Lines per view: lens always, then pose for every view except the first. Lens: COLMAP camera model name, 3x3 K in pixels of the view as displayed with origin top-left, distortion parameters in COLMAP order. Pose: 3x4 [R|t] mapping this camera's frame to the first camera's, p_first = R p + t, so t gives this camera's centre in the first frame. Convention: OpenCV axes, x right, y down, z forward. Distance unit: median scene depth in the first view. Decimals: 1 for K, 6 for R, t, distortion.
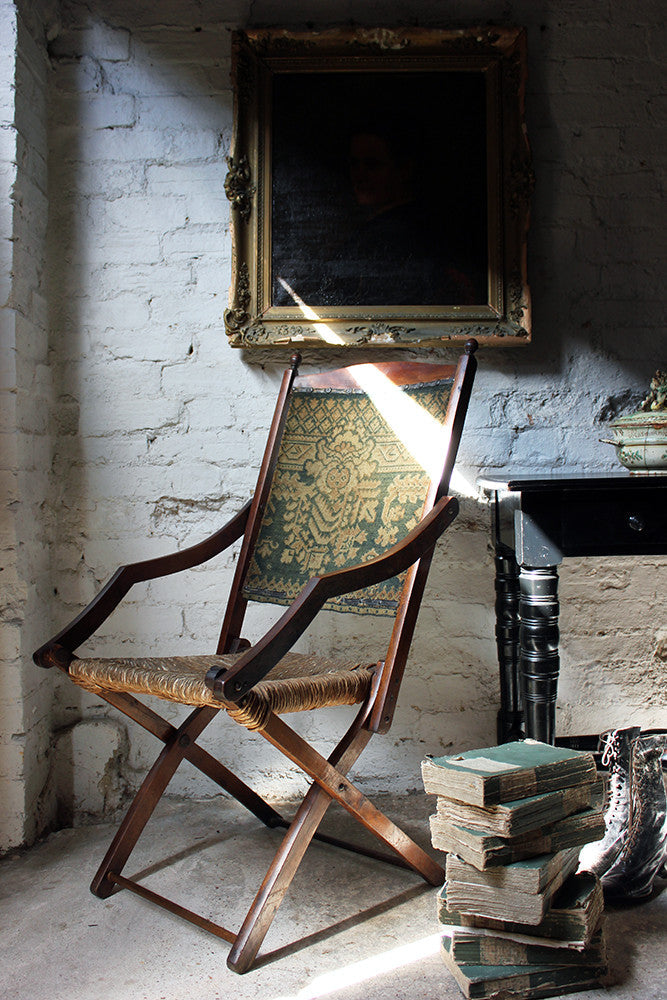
lens RADIAL K [[1059.4, 0, 327.9], [0, 1059.4, 501.0], [0, 0, 1]] dist [-0.076243, 0.000000]
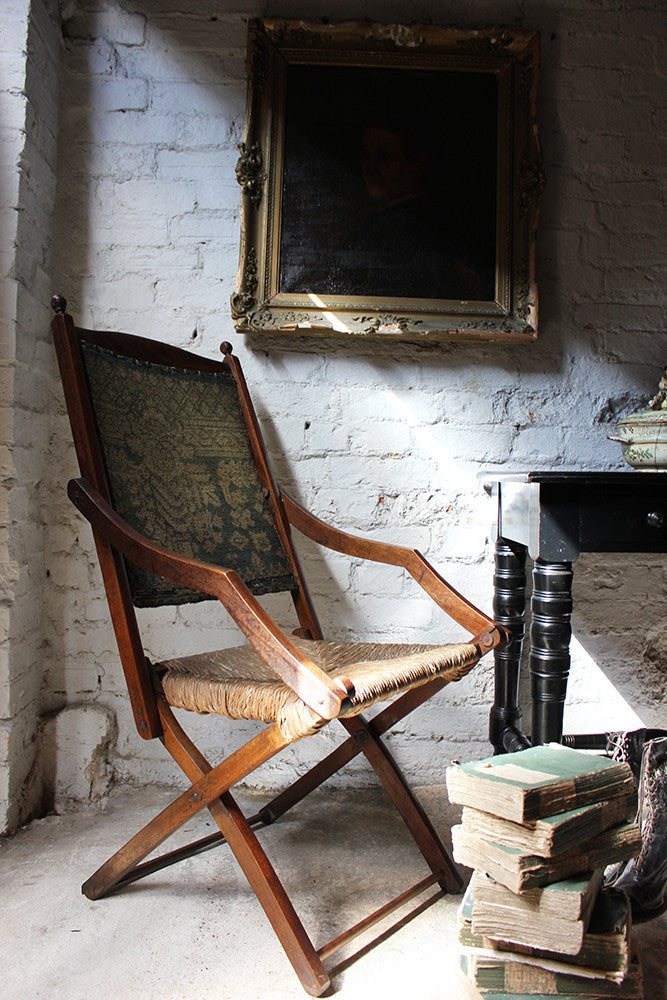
lens RADIAL K [[923.6, 0, 334.0], [0, 923.6, 501.4], [0, 0, 1]] dist [-0.122980, 0.082527]
pose [[0.998400, 0.034799, 0.044564, -0.032853], [-0.034370, 0.999356, -0.010349, 0.018525], [-0.044895, 0.008801, 0.998953, 0.138886]]
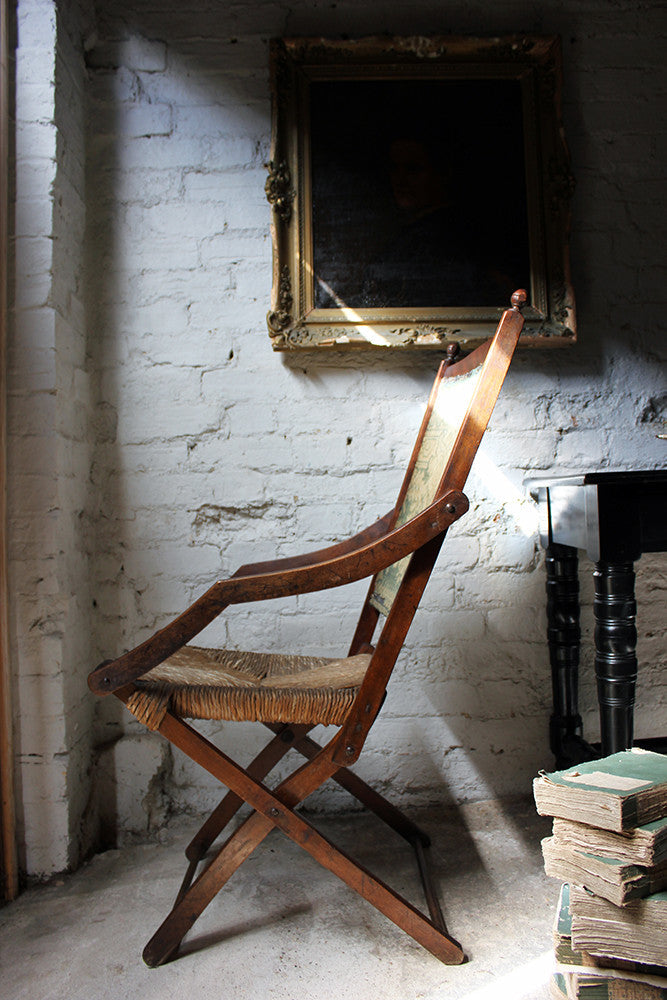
lens RADIAL K [[923.6, 0, 334.0], [0, 923.6, 494.3], [0, 0, 1]] dist [-0.122980, 0.082527]
pose [[0.999398, -0.015581, 0.030986, -0.063931], [0.016777, 0.999108, -0.038740, 0.022017], [-0.030355, 0.039236, 0.998769, 0.149597]]
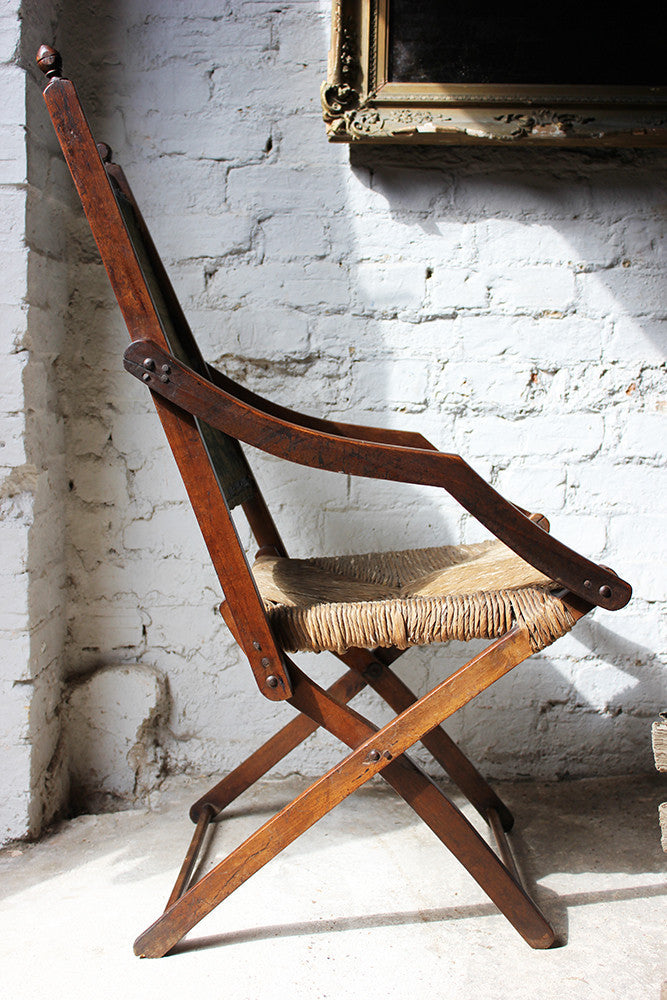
lens RADIAL K [[1354.9, 0, 341.2], [0, 1354.9, 500.6], [0, 0, 1]] dist [-0.019725, 0.000000]
pose [[0.999616, 0.024375, -0.013150, -0.065694], [-0.023513, 0.997790, 0.062141, 0.036312], [0.014635, -0.061808, 0.997981, 0.092338]]
